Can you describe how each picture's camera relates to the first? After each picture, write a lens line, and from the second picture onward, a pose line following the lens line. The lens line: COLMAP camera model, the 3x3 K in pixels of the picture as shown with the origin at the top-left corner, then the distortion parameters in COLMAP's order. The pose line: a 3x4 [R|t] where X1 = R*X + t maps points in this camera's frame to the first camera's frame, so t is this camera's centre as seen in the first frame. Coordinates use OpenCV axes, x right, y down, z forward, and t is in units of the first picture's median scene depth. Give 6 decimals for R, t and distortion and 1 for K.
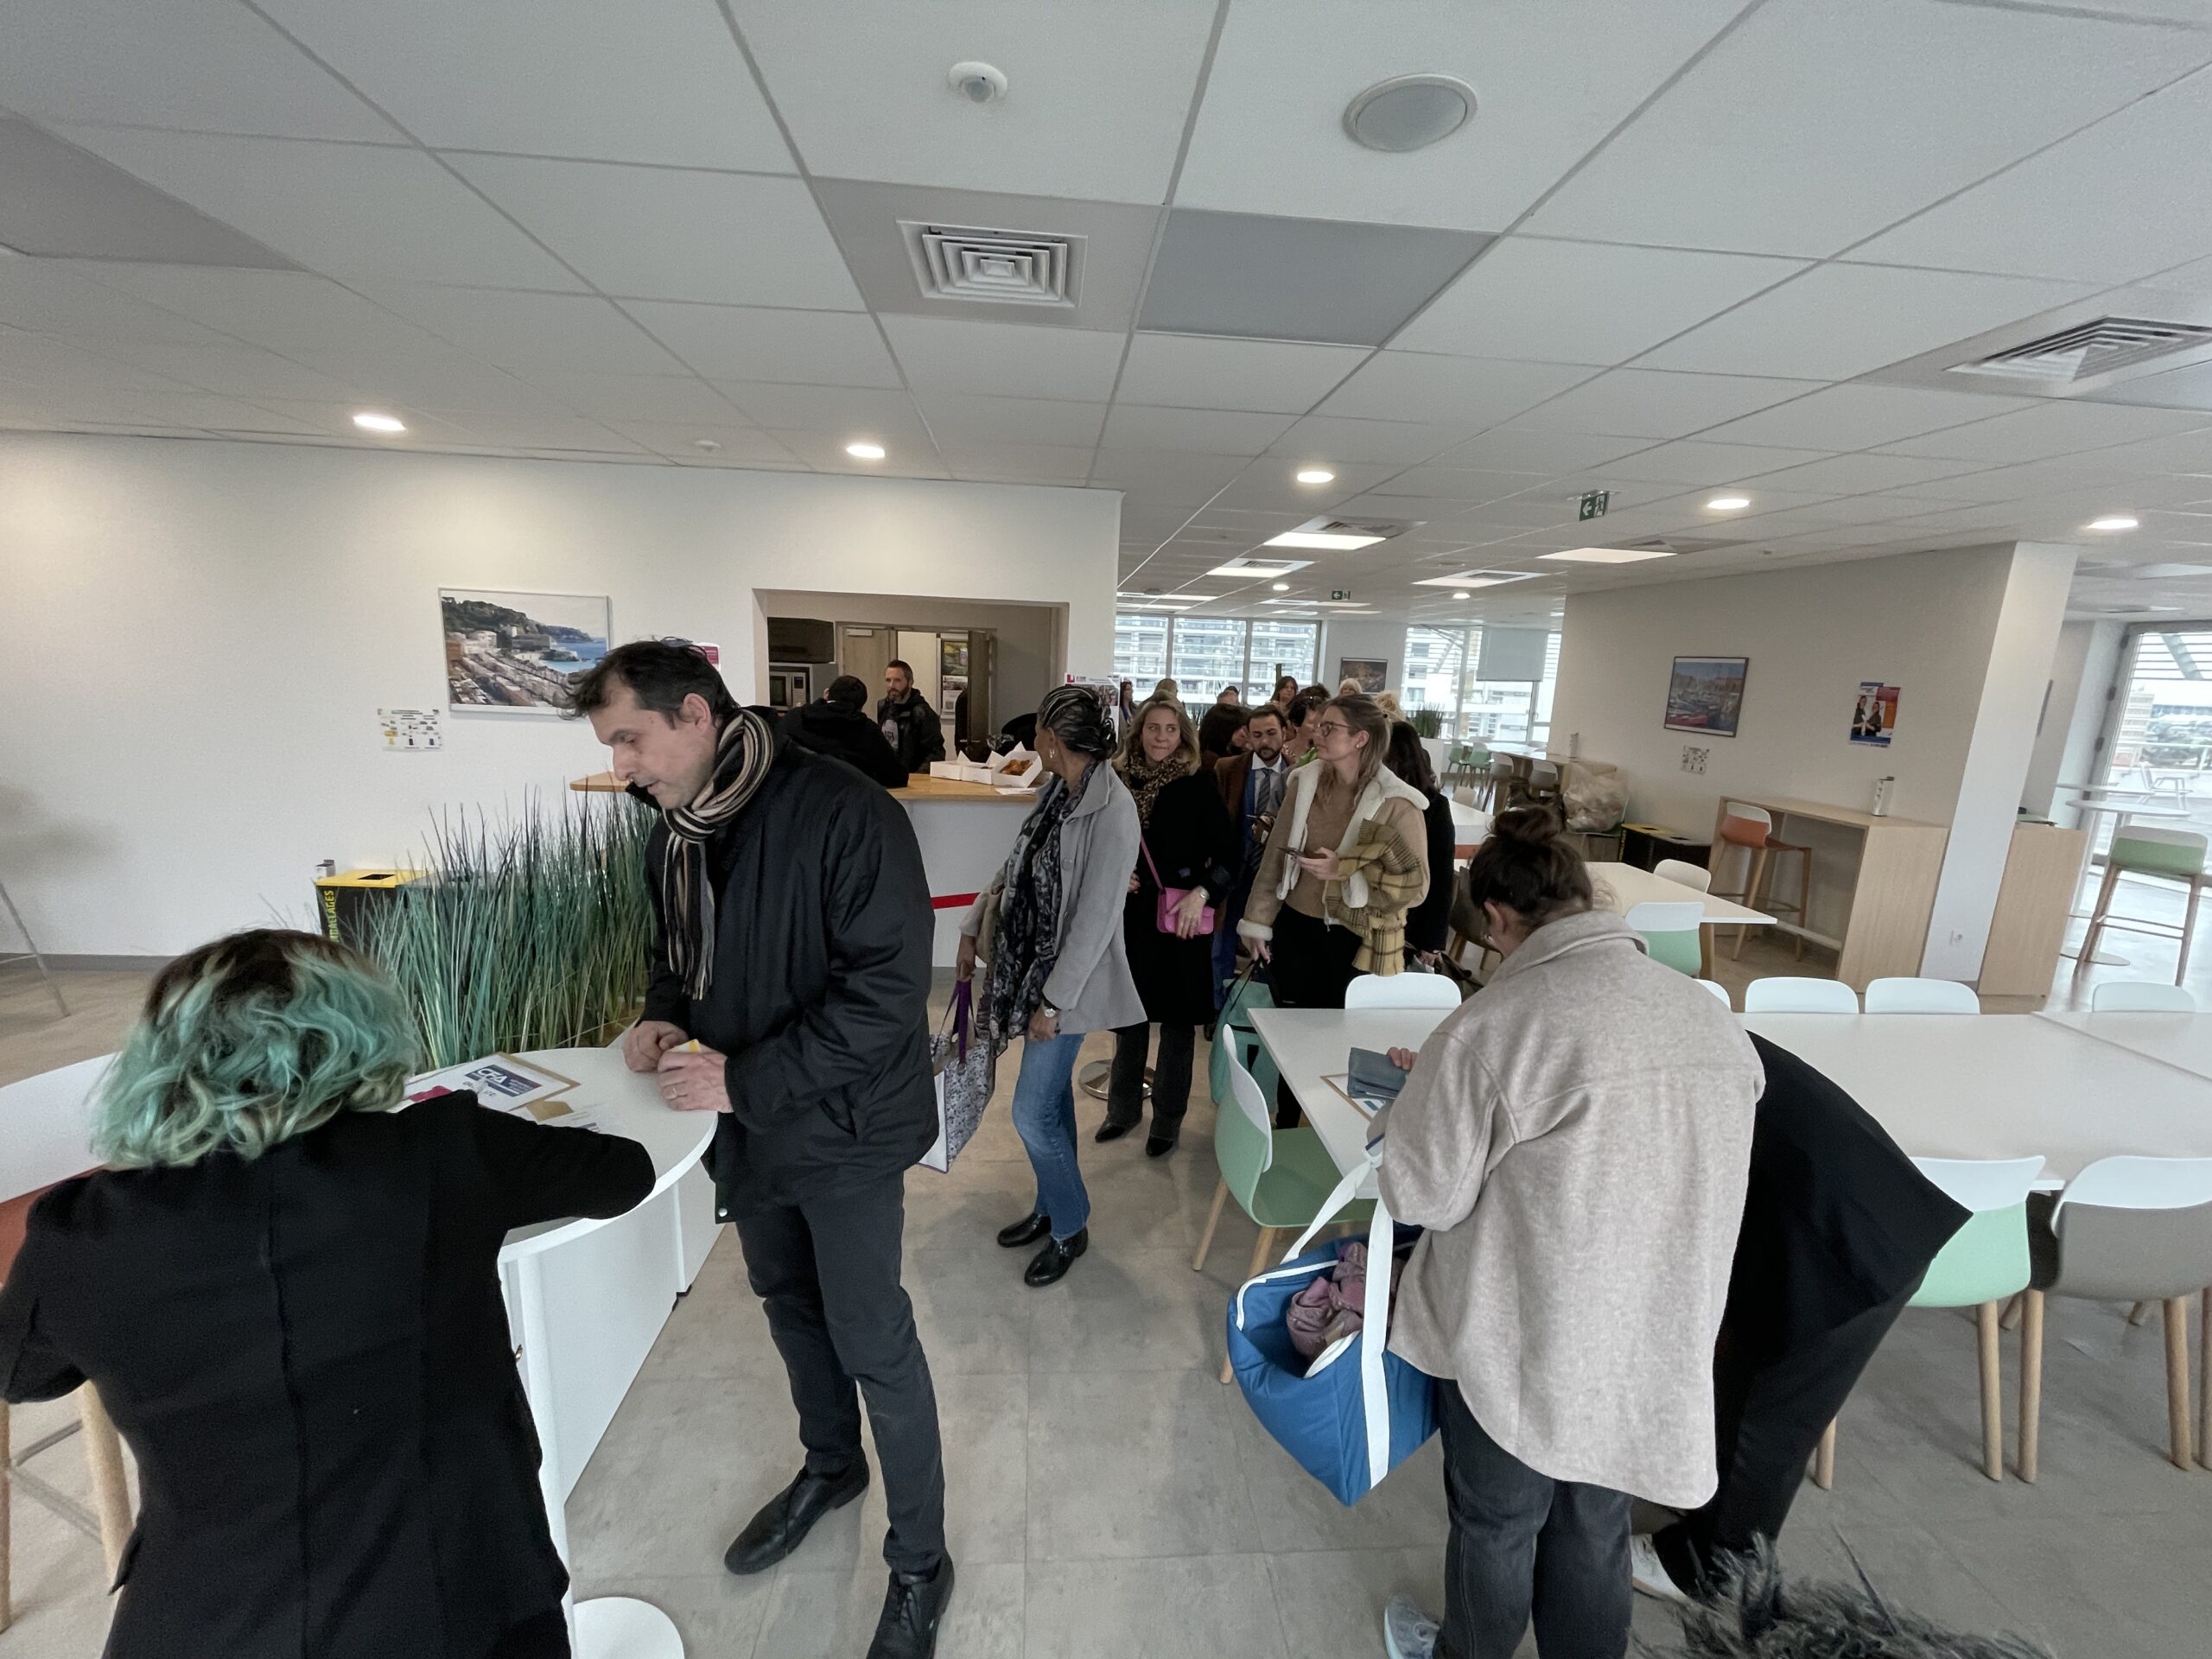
lens RADIAL K [[884.9, 0, 1106.0], [0, 884.9, 829.5], [0, 0, 1]] dist [0.013098, -0.008161]
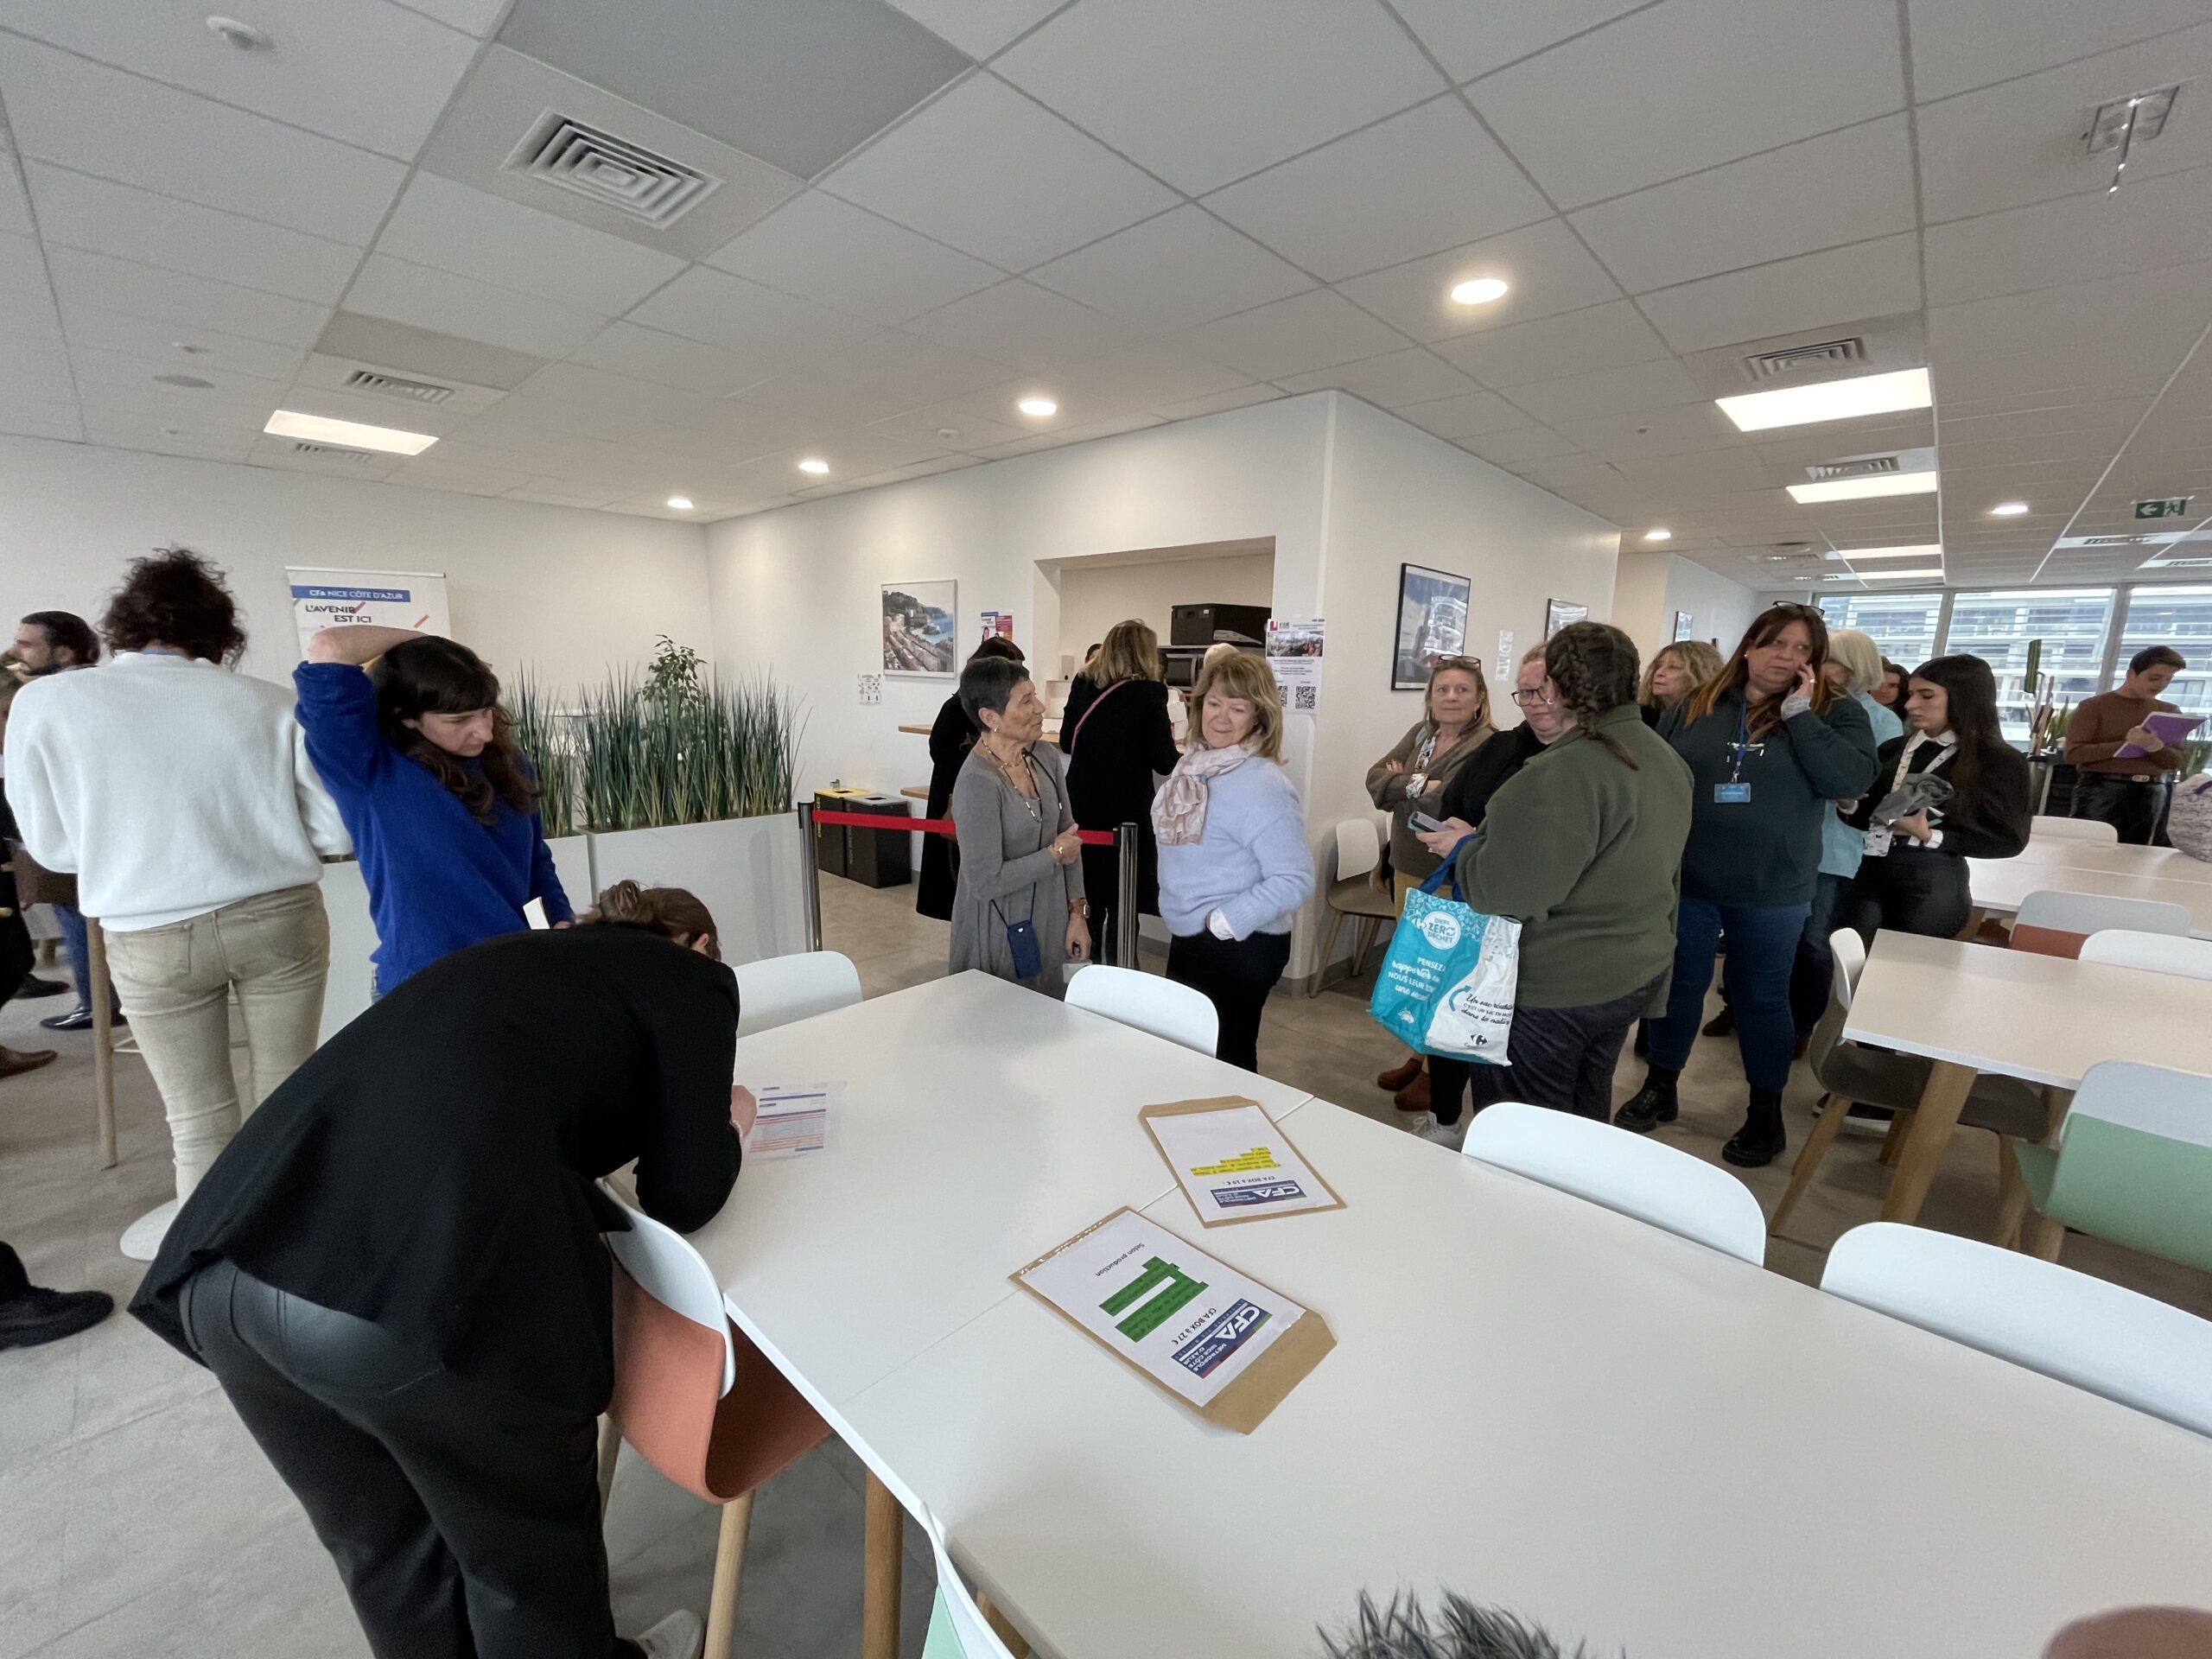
lens RADIAL K [[887.6, 0, 1106.0], [0, 887.6, 829.5], [0, 0, 1]] dist [0.000988, 0.000119]
pose [[0.675681, 0.108561, -0.729157, 0.508996], [-0.130657, 0.991074, 0.026482, 0.020213], [0.725523, 0.077376, 0.683834, 0.339573]]
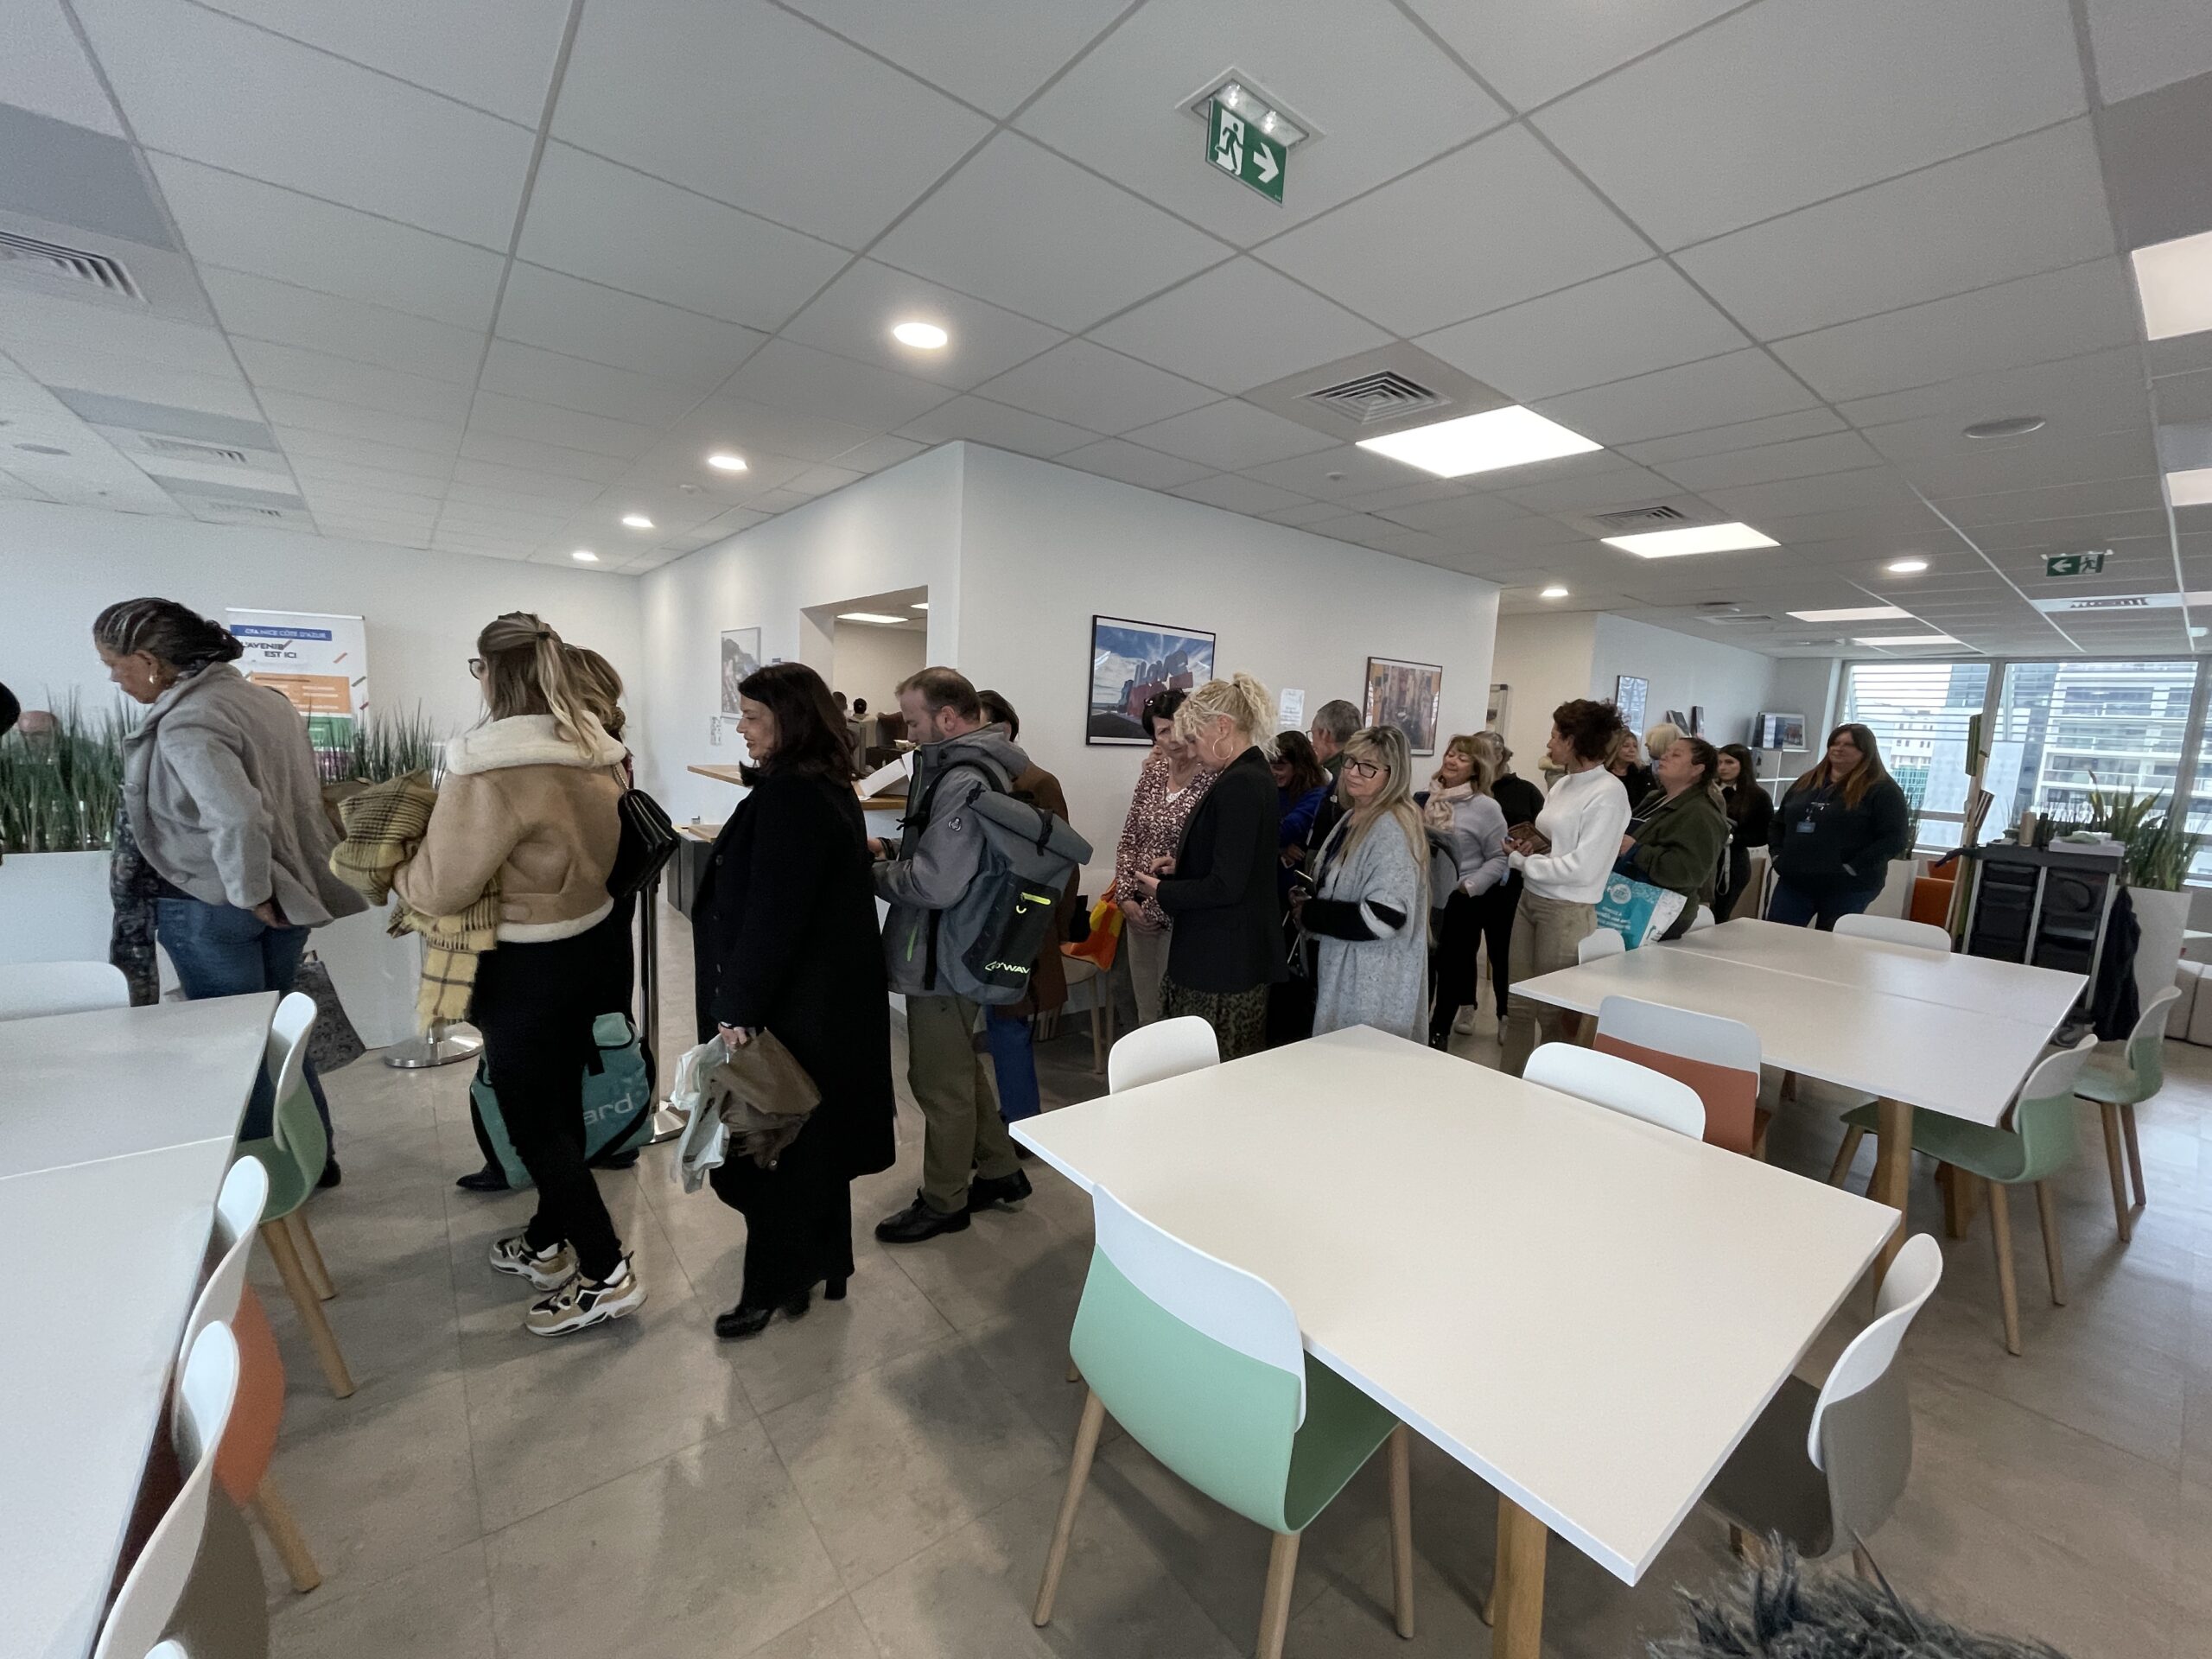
lens RADIAL K [[884.9, 0, 1106.0], [0, 884.9, 829.5], [0, 0, 1]] dist [0.013098, -0.008161]
pose [[0.563163, 0.092584, -0.821143, 0.779773], [-0.179023, 0.983773, -0.011858, -0.050402], [0.806721, 0.153681, 0.570599, 0.715139]]
